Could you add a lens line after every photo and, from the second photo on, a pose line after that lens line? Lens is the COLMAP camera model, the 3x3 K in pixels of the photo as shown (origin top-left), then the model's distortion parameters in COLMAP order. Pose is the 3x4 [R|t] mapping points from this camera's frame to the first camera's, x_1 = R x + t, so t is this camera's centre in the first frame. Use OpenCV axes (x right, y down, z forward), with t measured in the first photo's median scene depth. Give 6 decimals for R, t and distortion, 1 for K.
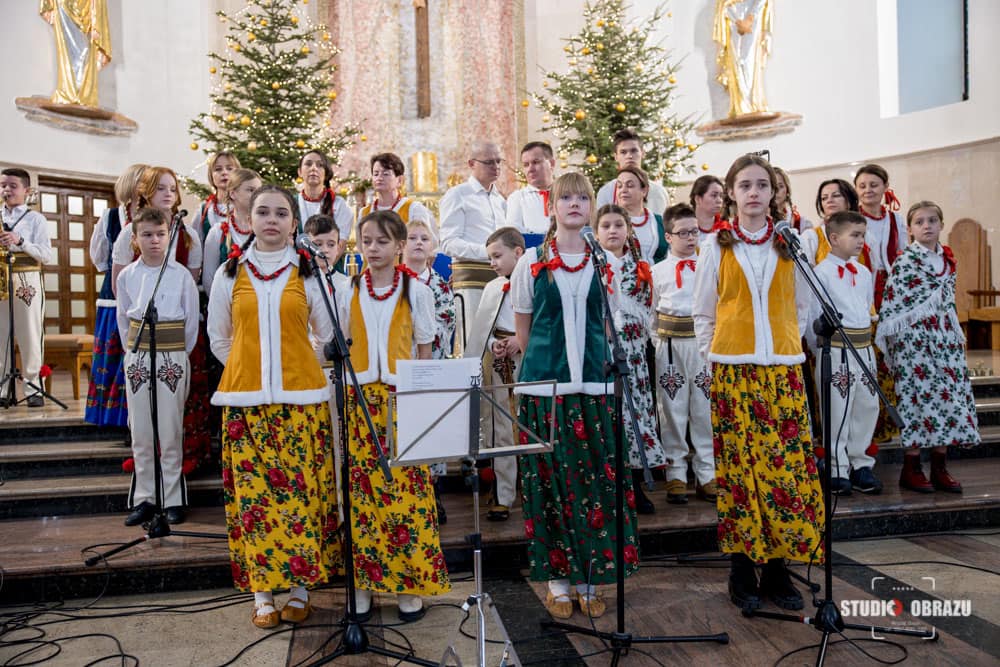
lens RADIAL K [[850.6, 0, 500.0], [0, 850.6, 333.5], [0, 0, 1]] dist [-0.048884, 0.075590]
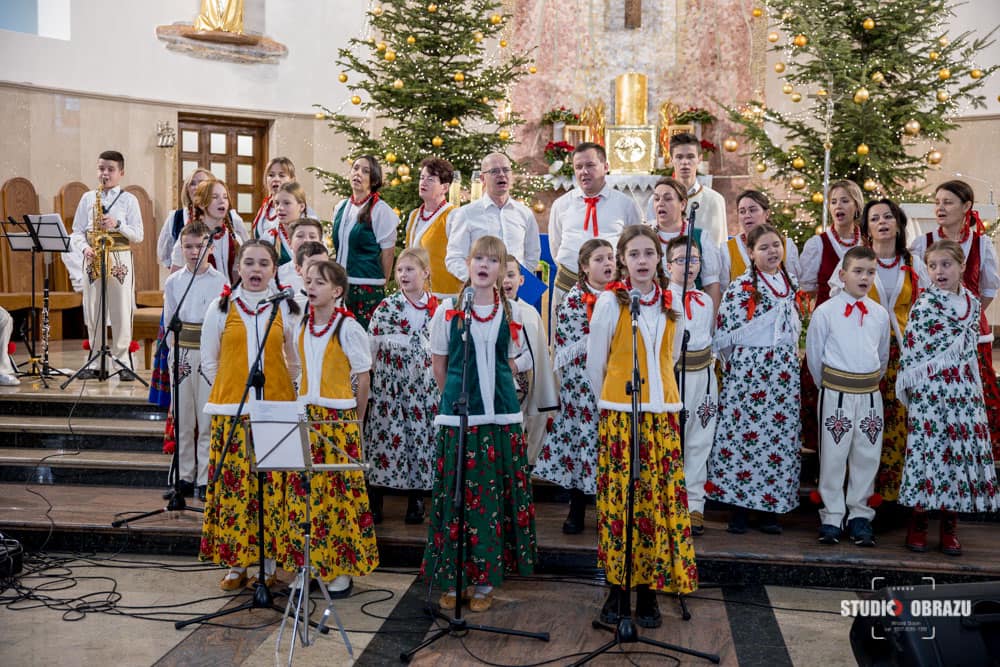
lens RADIAL K [[1234.7, 0, 500.0], [0, 1234.7, 333.5], [0, 0, 1]] dist [0.065055, 0.051073]
pose [[0.955679, 0.063746, -0.287425, 0.171822], [-0.048477, 0.997024, 0.059939, -0.044642], [0.290391, -0.043350, 0.955926, -0.175551]]
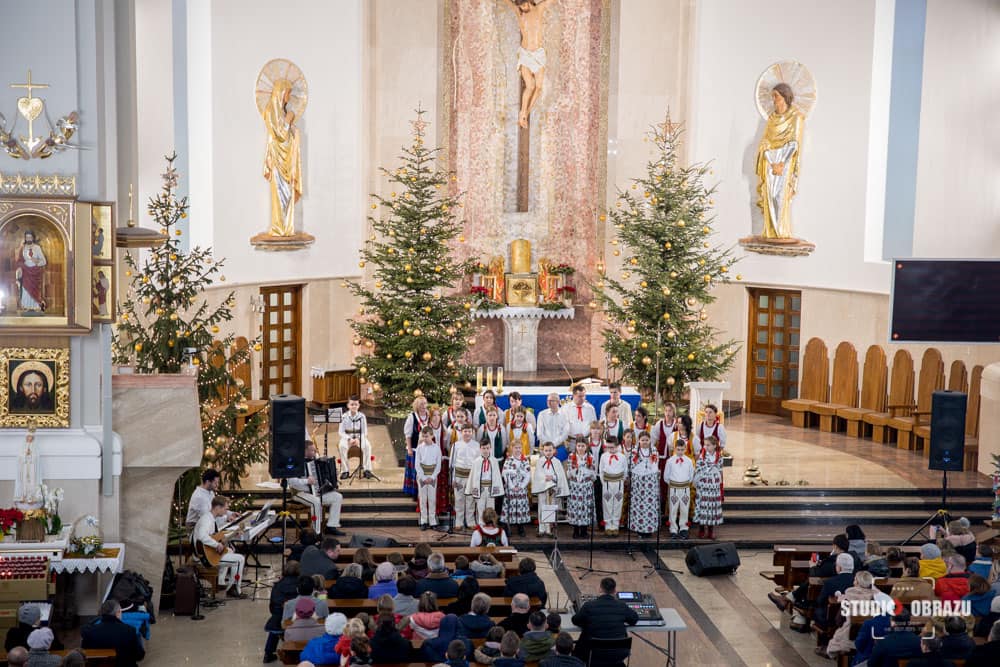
lens RADIAL K [[1744.1, 0, 502.6], [0, 1744.1, 350.8], [0, 0, 1]] dist [0.202258, -0.048350]
pose [[0.996428, 0.053348, -0.065459, 0.072625], [-0.045684, 0.992493, 0.113446, -0.418796], [0.071020, -0.110050, 0.991385, -1.889929]]
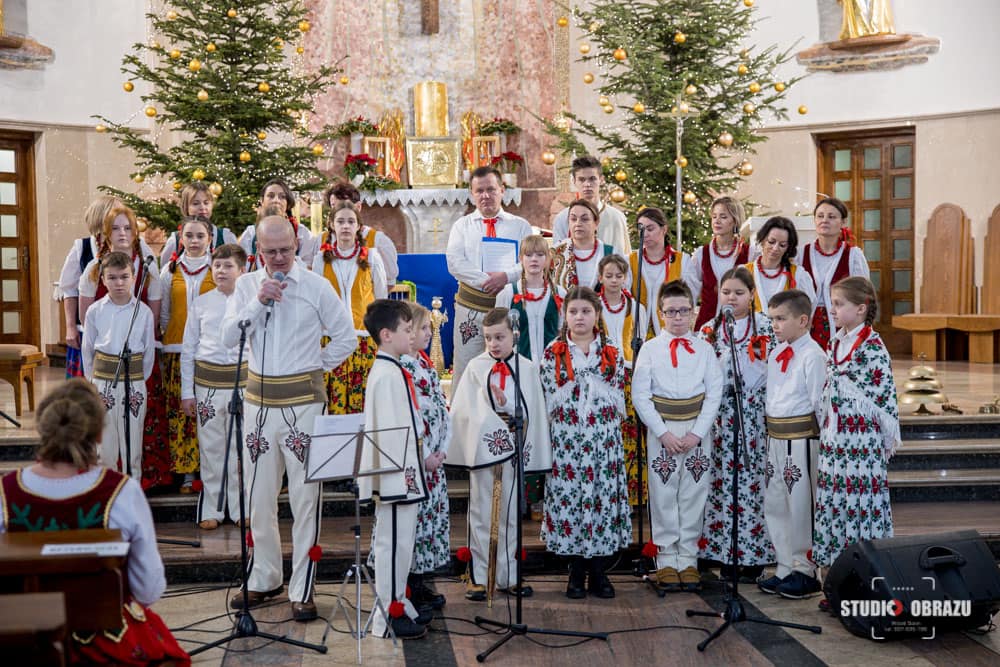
lens RADIAL K [[1432.6, 0, 500.0], [0, 1432.6, 333.5], [0, 0, 1]] dist [0.140624, -0.018005]
pose [[0.997103, 0.020073, -0.073368, 0.084848], [-0.017796, 0.999344, 0.031553, -0.041308], [0.073953, -0.030156, 0.996806, -0.321621]]
